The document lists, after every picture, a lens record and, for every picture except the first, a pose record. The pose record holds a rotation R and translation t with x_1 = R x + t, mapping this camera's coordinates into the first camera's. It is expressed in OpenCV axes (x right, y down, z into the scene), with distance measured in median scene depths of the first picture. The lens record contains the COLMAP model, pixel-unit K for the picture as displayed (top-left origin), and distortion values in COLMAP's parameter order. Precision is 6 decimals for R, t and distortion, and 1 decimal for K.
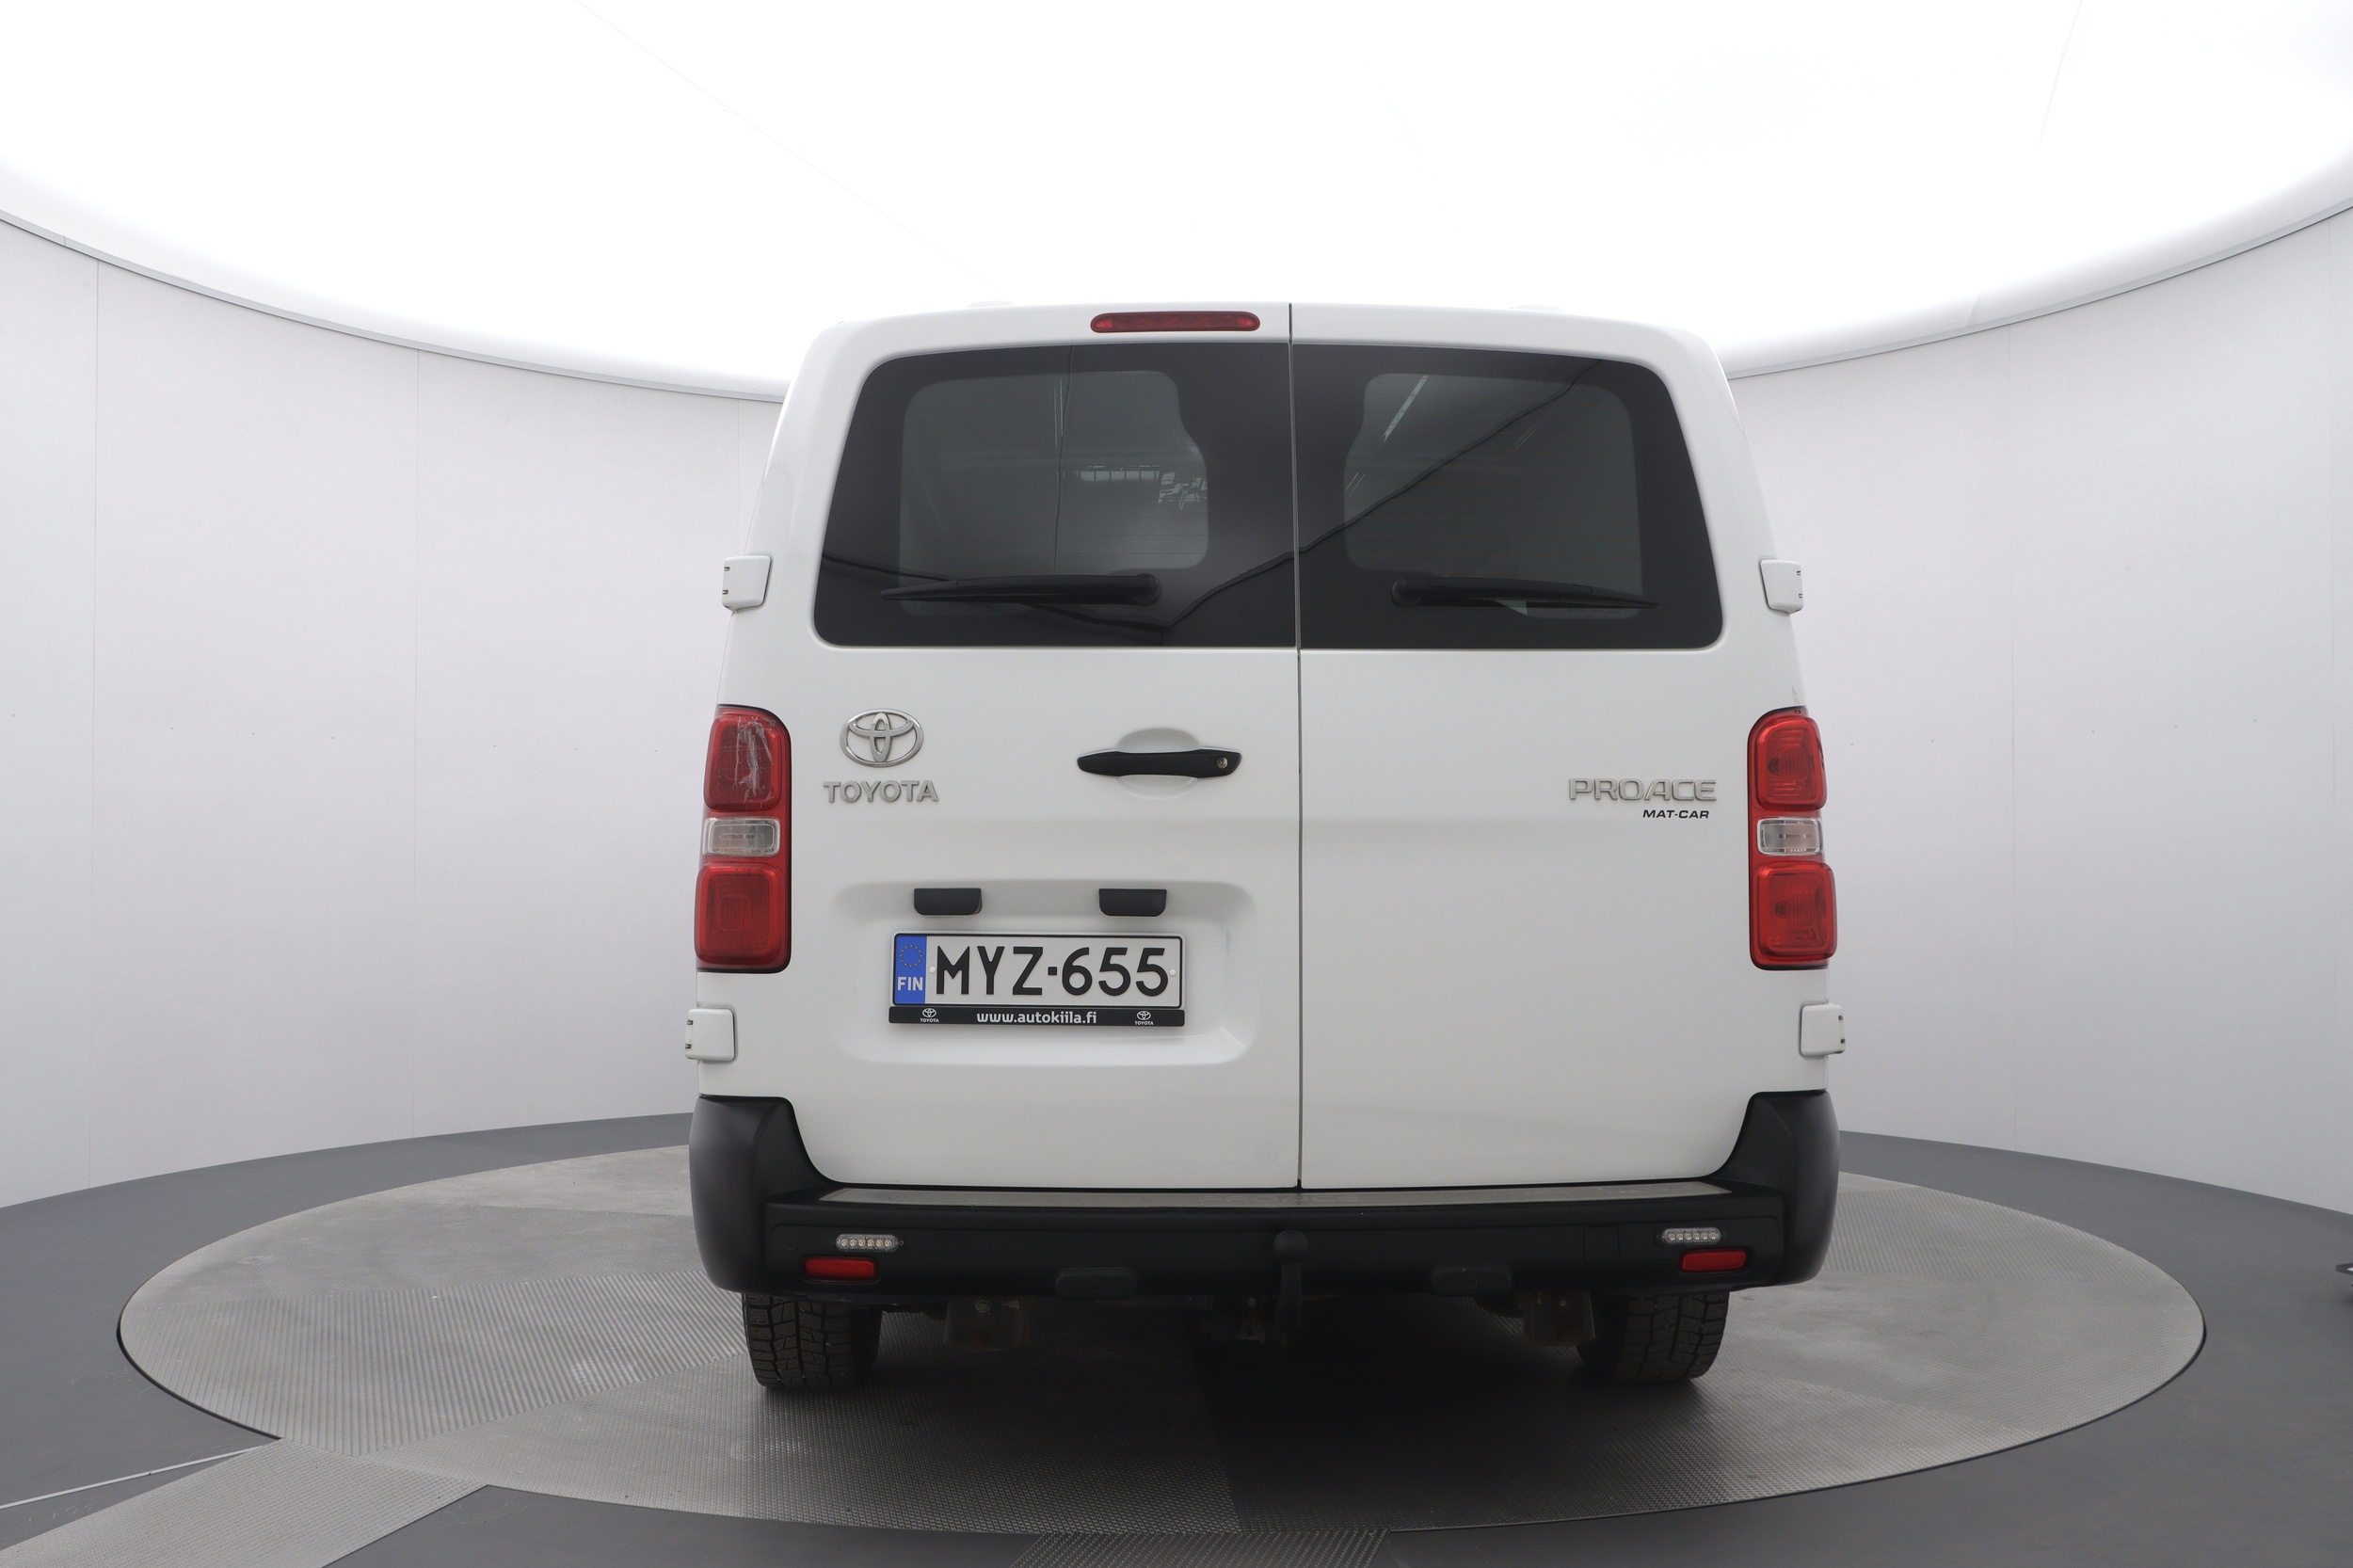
lens RADIAL K [[2751.4, 0, 1563.7], [0, 2751.4, 782.2], [0, 0, 1]] dist [-0.206403, 0.035048]
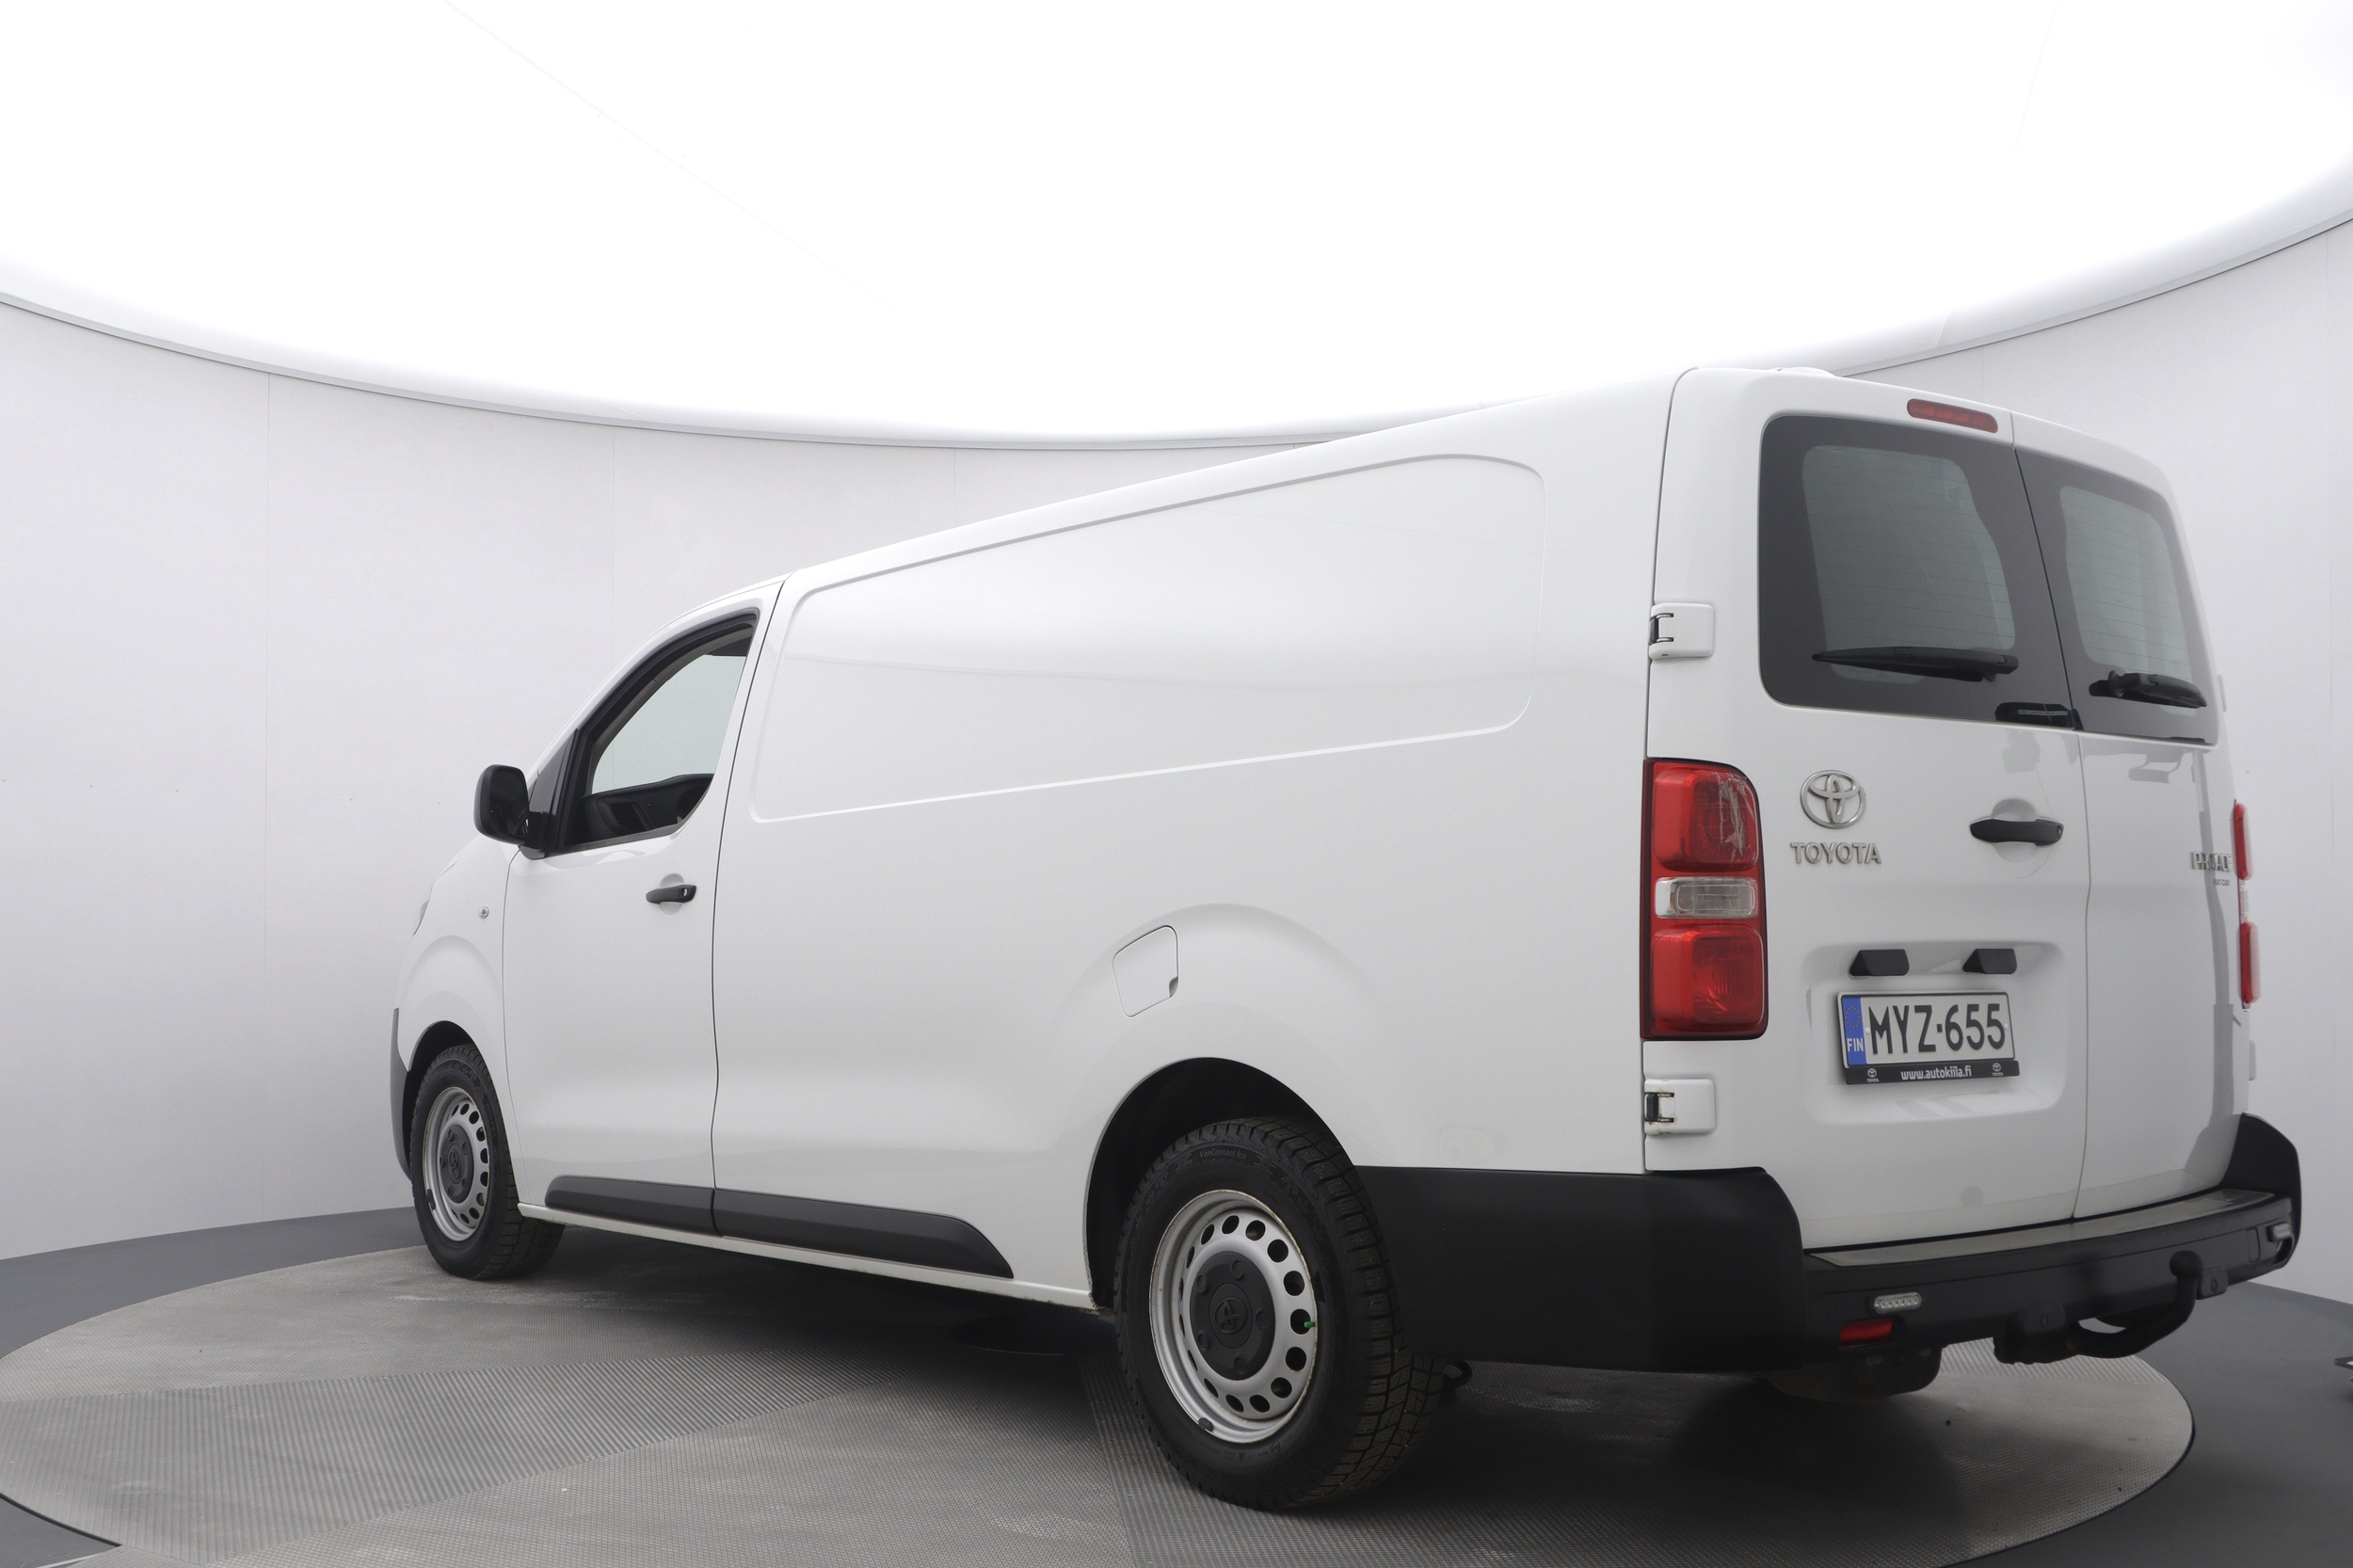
lens RADIAL K [[2751.4, 0, 1563.7], [0, 2751.4, 782.2], [0, 0, 1]] dist [-0.206403, 0.035048]
pose [[0.774112, 0.034851, 0.632088, -0.962251], [-0.021721, 0.999358, -0.028498, 0.008229], [-0.632675, 0.008331, 0.774372, 0.280838]]
